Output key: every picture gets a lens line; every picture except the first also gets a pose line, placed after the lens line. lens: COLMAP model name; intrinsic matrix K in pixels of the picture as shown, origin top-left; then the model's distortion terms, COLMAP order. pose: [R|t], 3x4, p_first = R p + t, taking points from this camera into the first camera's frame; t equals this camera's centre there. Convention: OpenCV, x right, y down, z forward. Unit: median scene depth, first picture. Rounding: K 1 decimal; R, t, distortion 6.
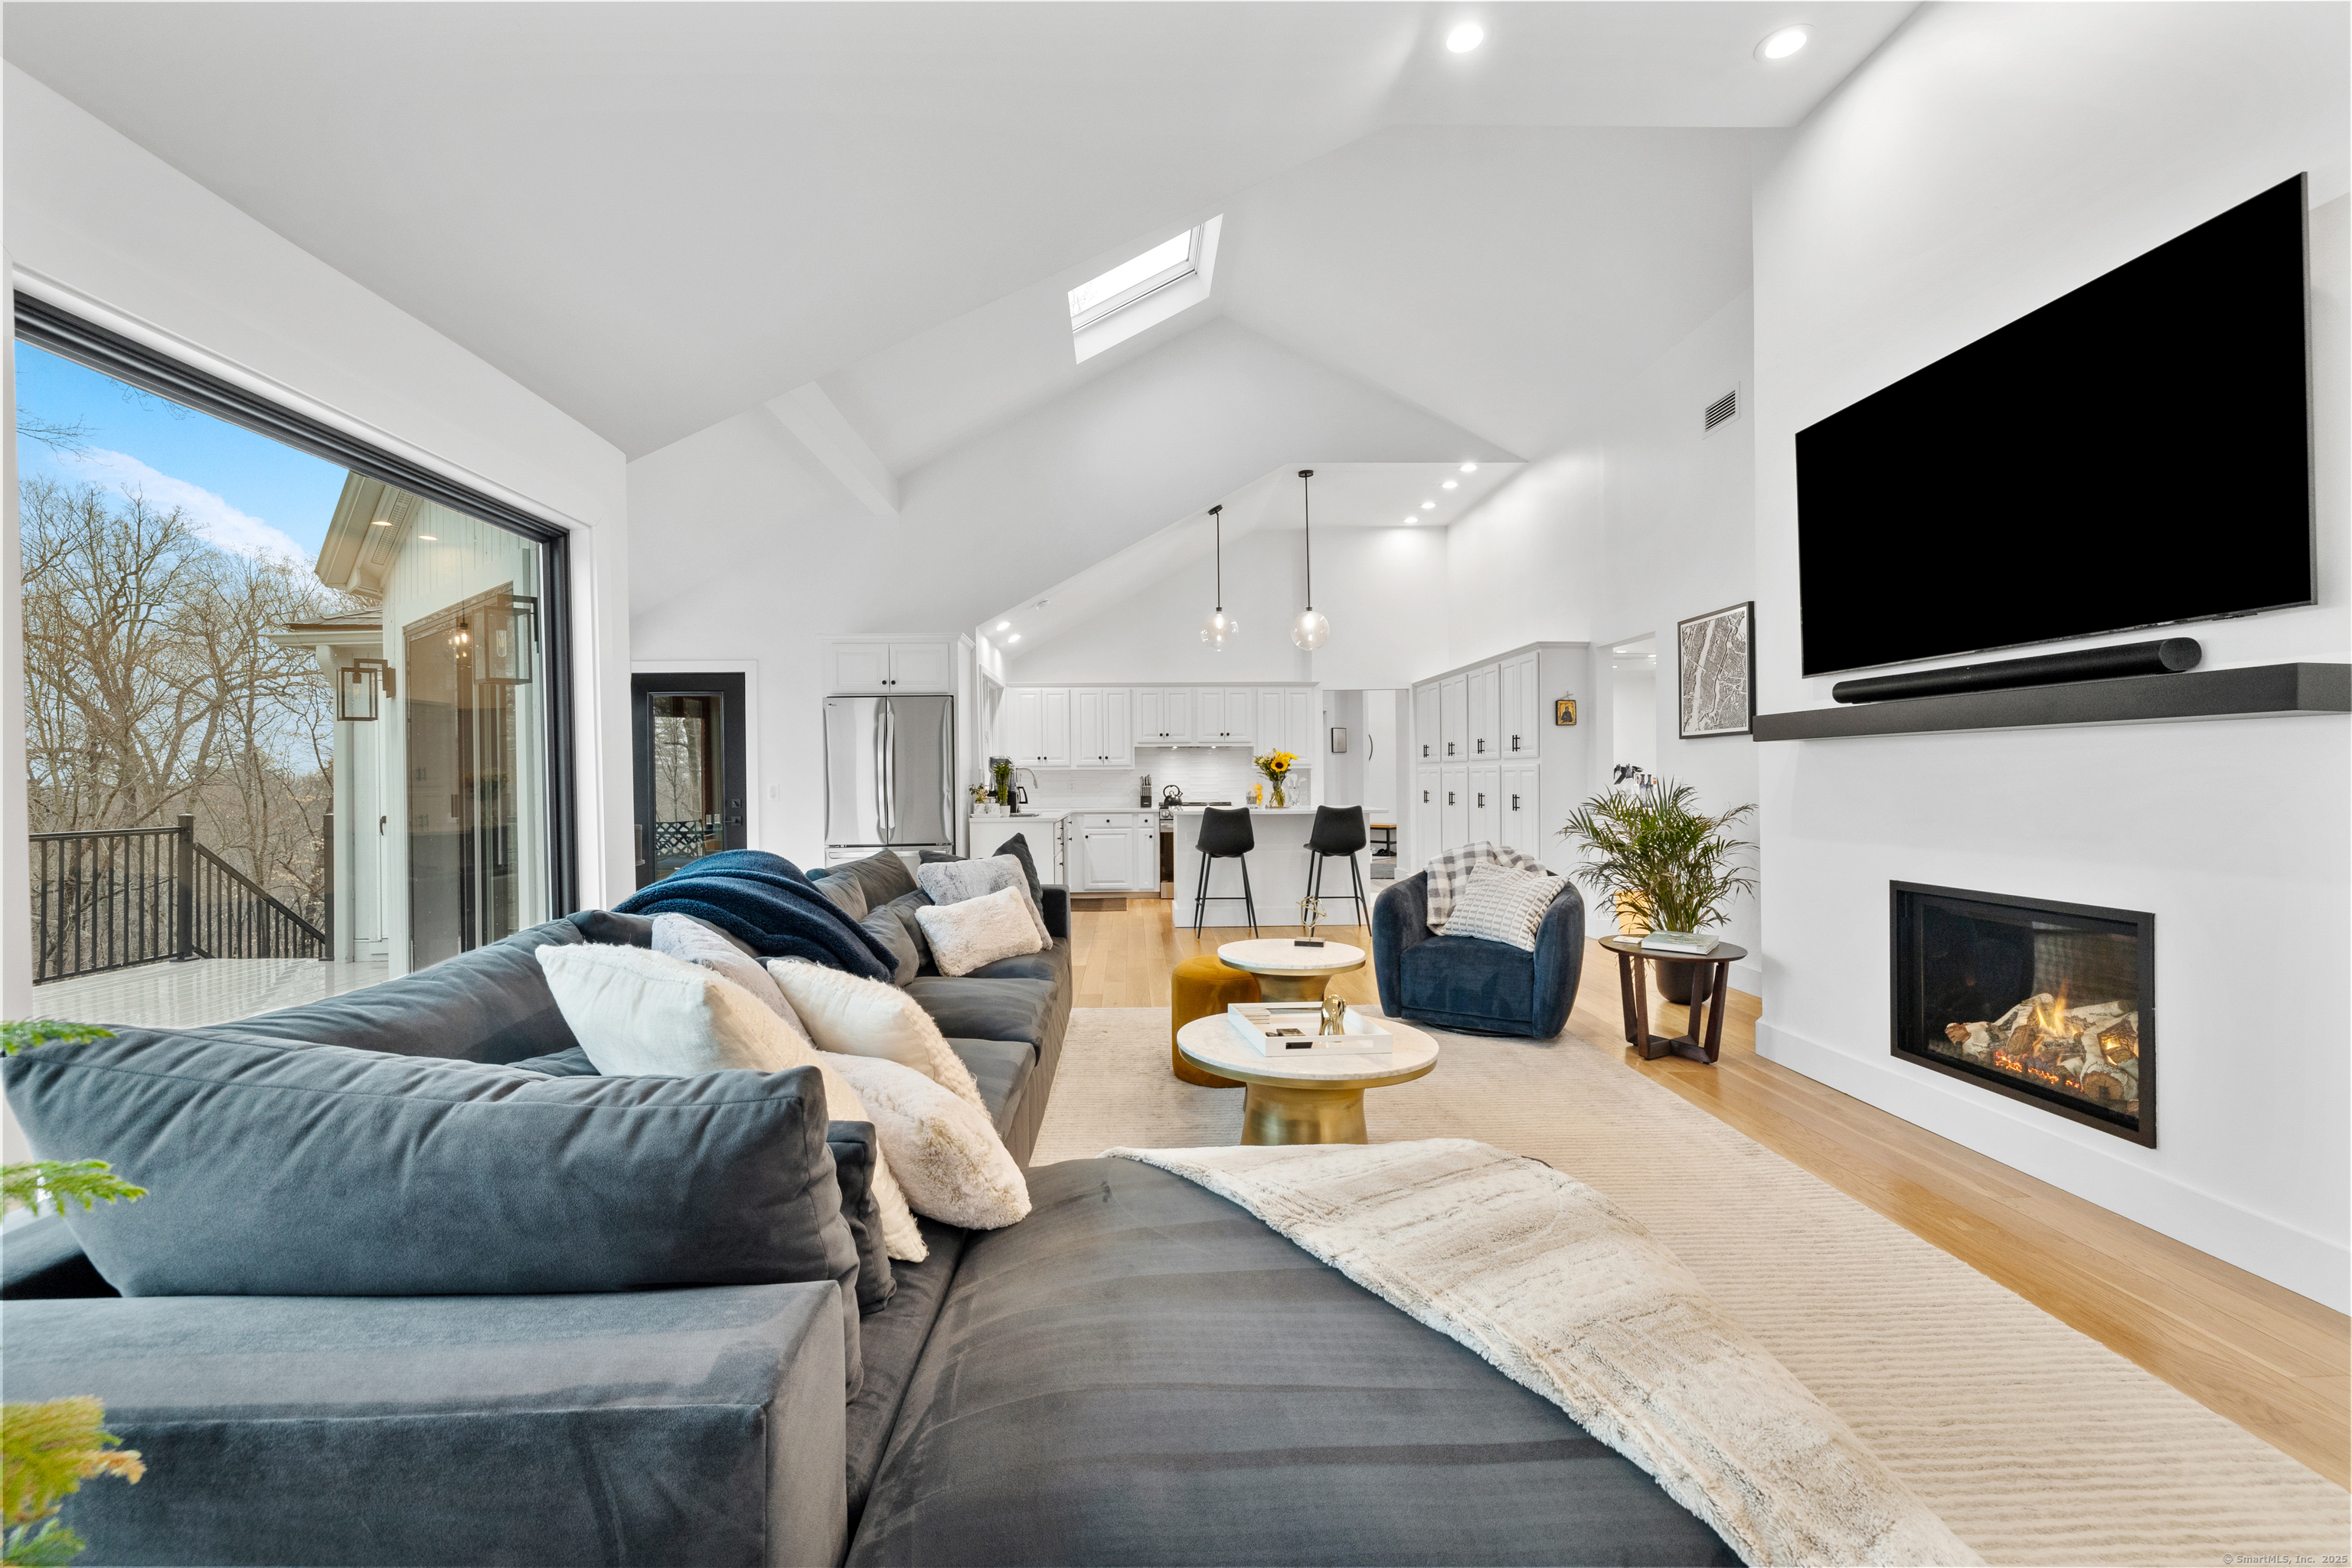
lens RADIAL K [[987.2, 0, 1166.5], [0, 987.2, 778.3], [0, 0, 1]] dist [0.001177, -0.000770]
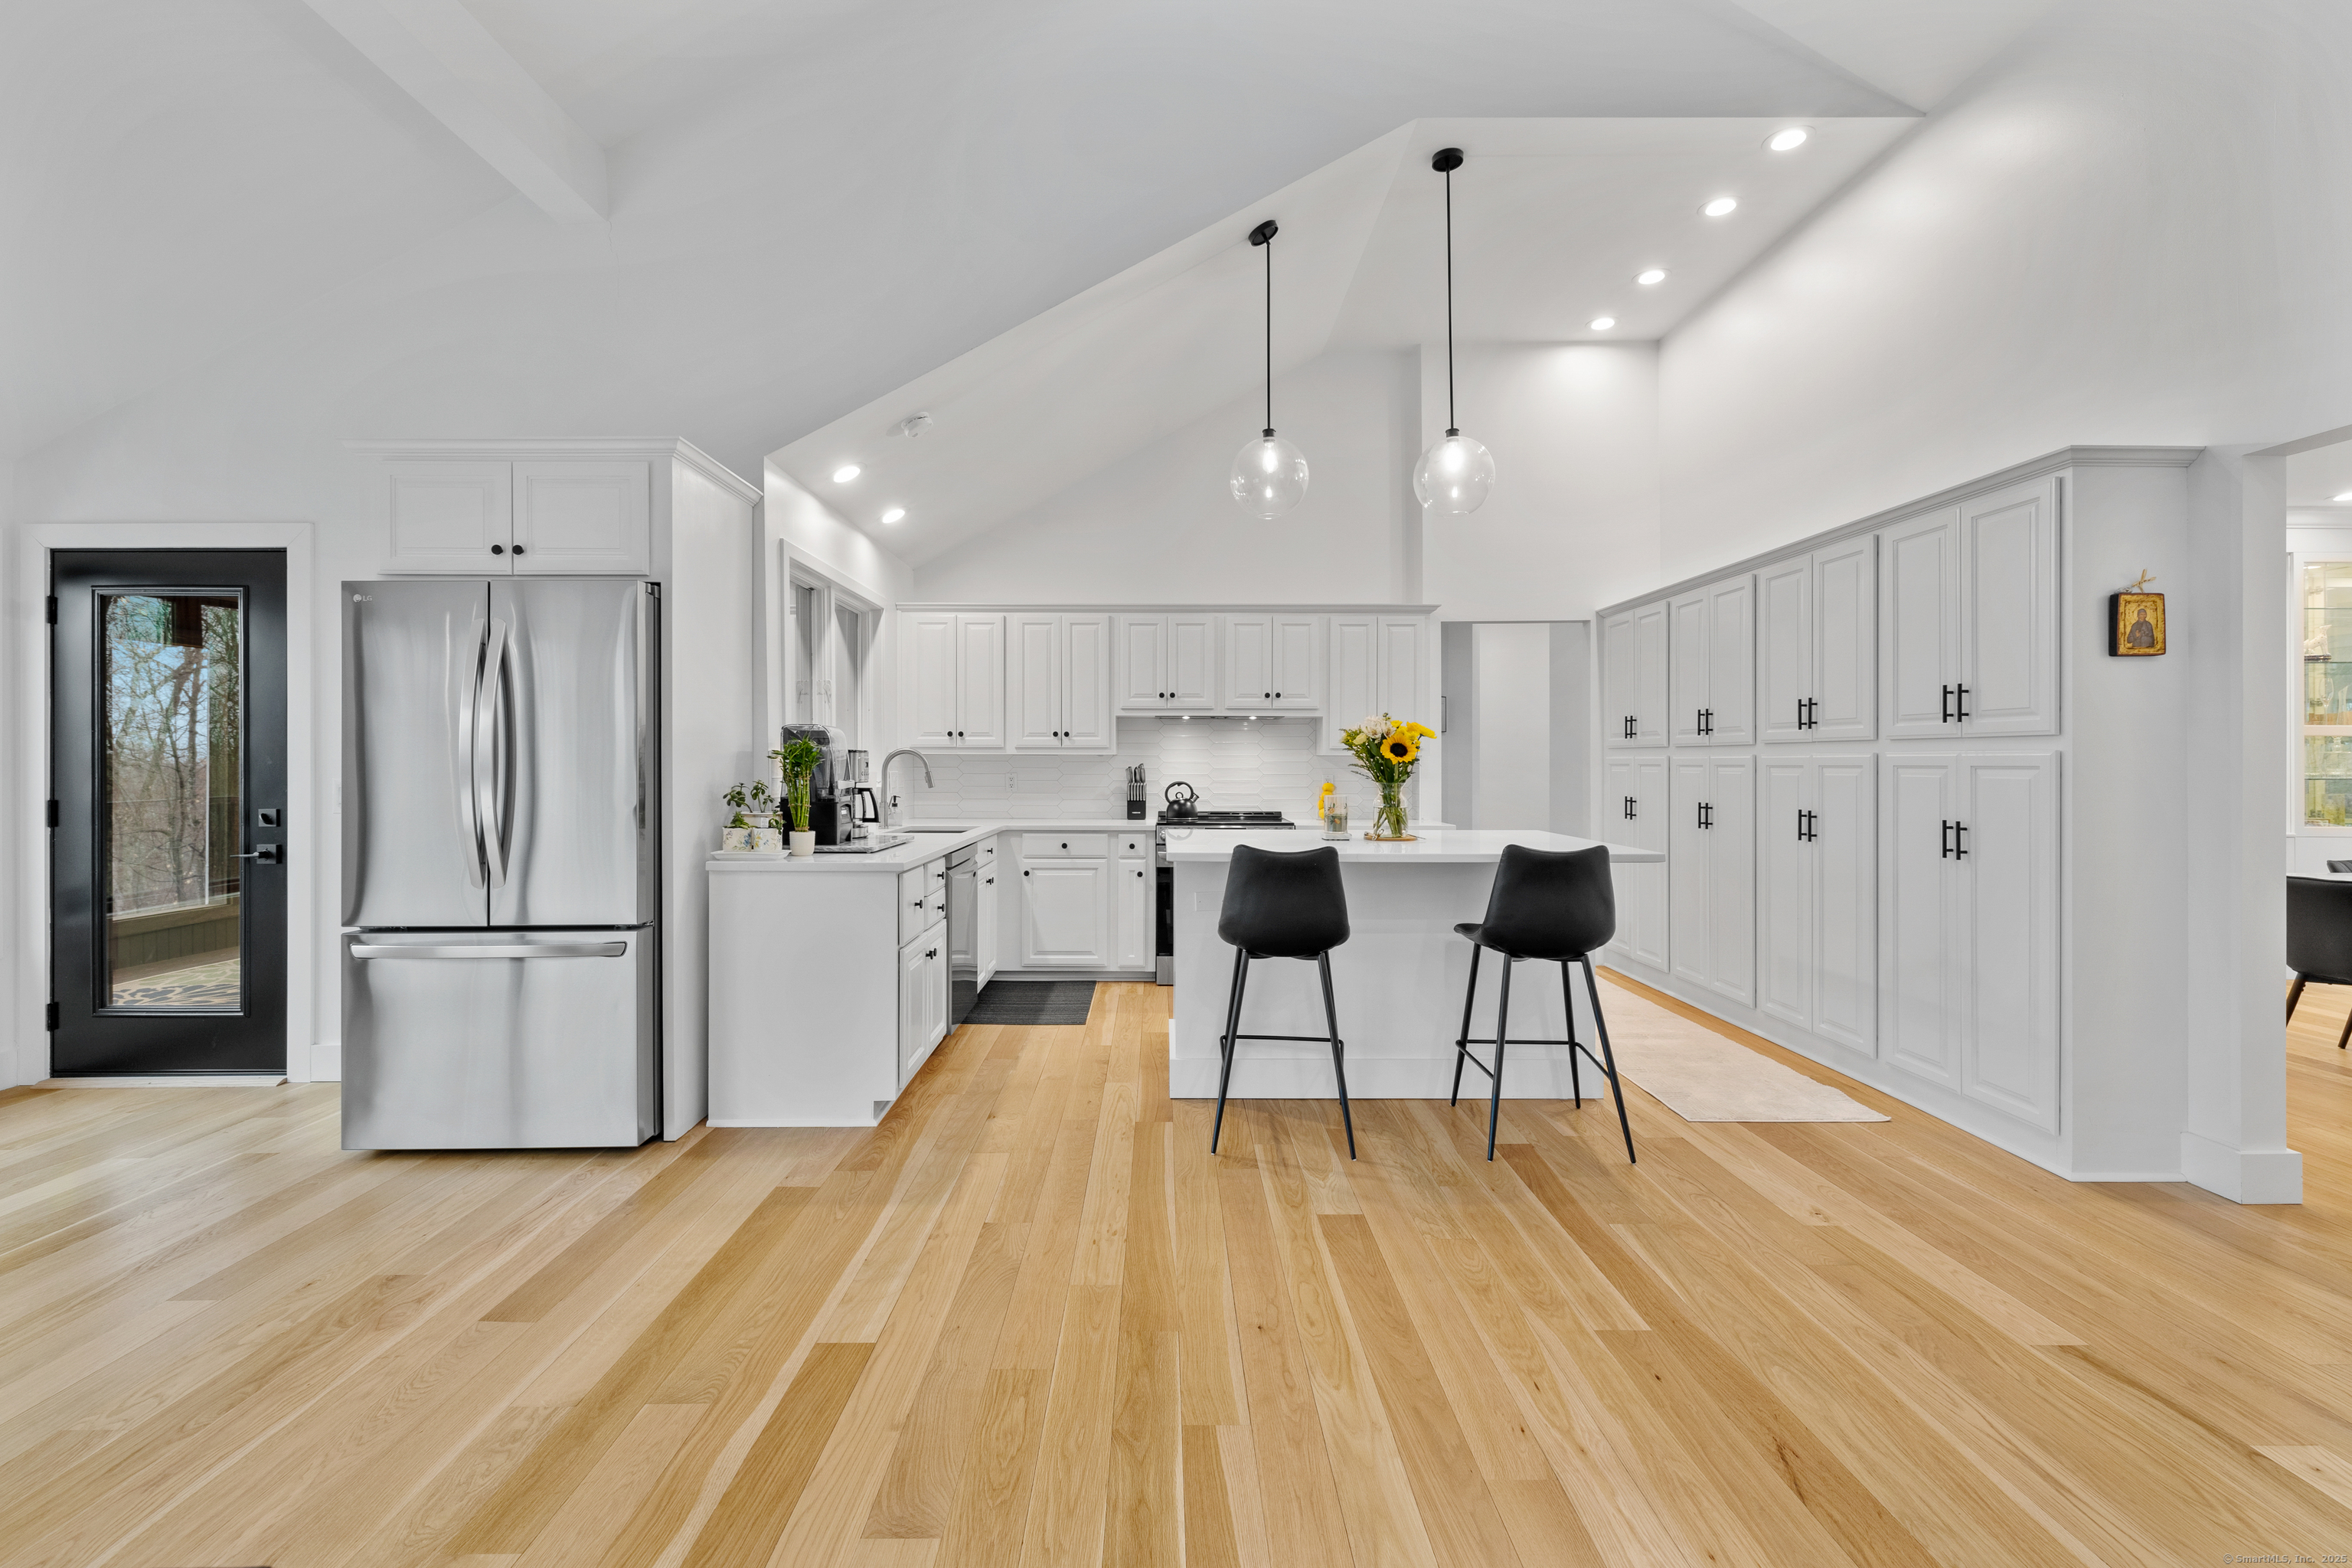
lens RADIAL K [[987.2, 0, 1160.2], [0, 987.2, 762.6], [0, 0, 1]] dist [0.001177, -0.000770]
pose [[0.999242, 0.009574, -0.037720, 0.019278], [-0.009598, 0.999954, -0.000453, -0.005514], [0.037713, 0.000814, 0.999288, 0.511443]]
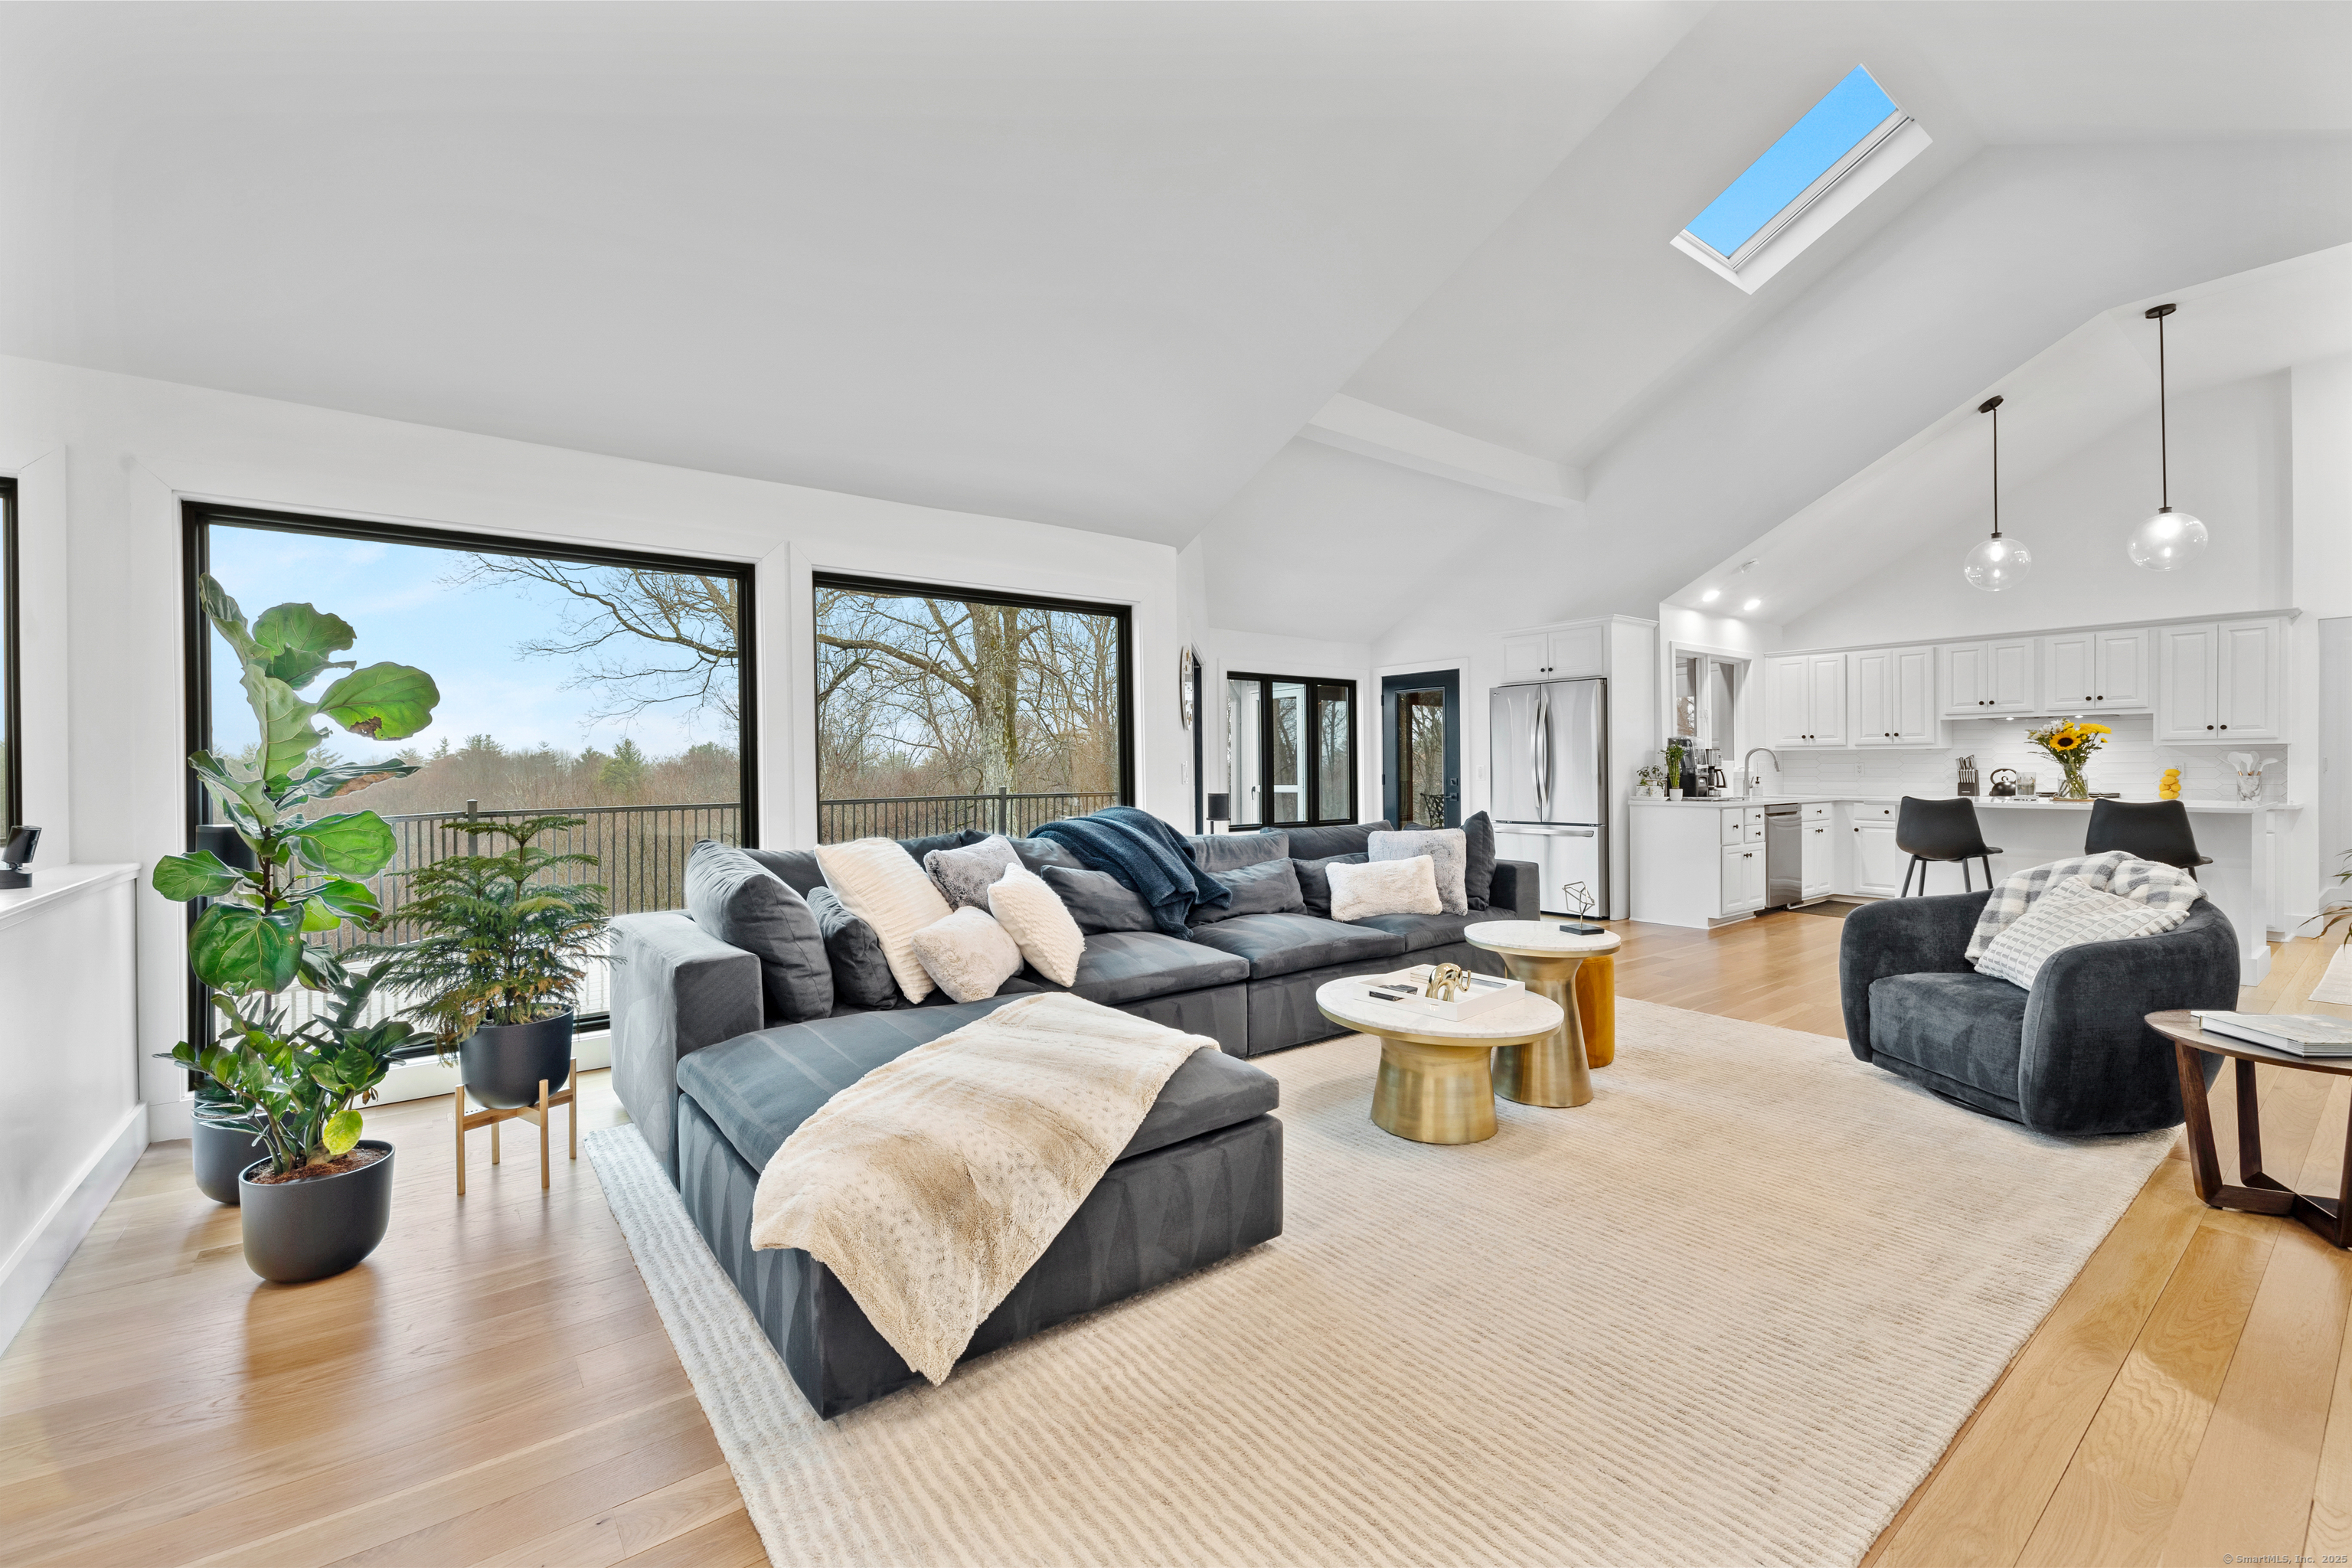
lens RADIAL K [[987.2, 0, 1172.1], [0, 987.2, 773.2], [0, 0, 1]] dist [0.001177, -0.000770]
pose [[0.580521, 0.009811, -0.814186, 0.308853], [0.000905, 0.999919, 0.012694, 0.000038], [0.814245, -0.008106, 0.580465, 0.049316]]
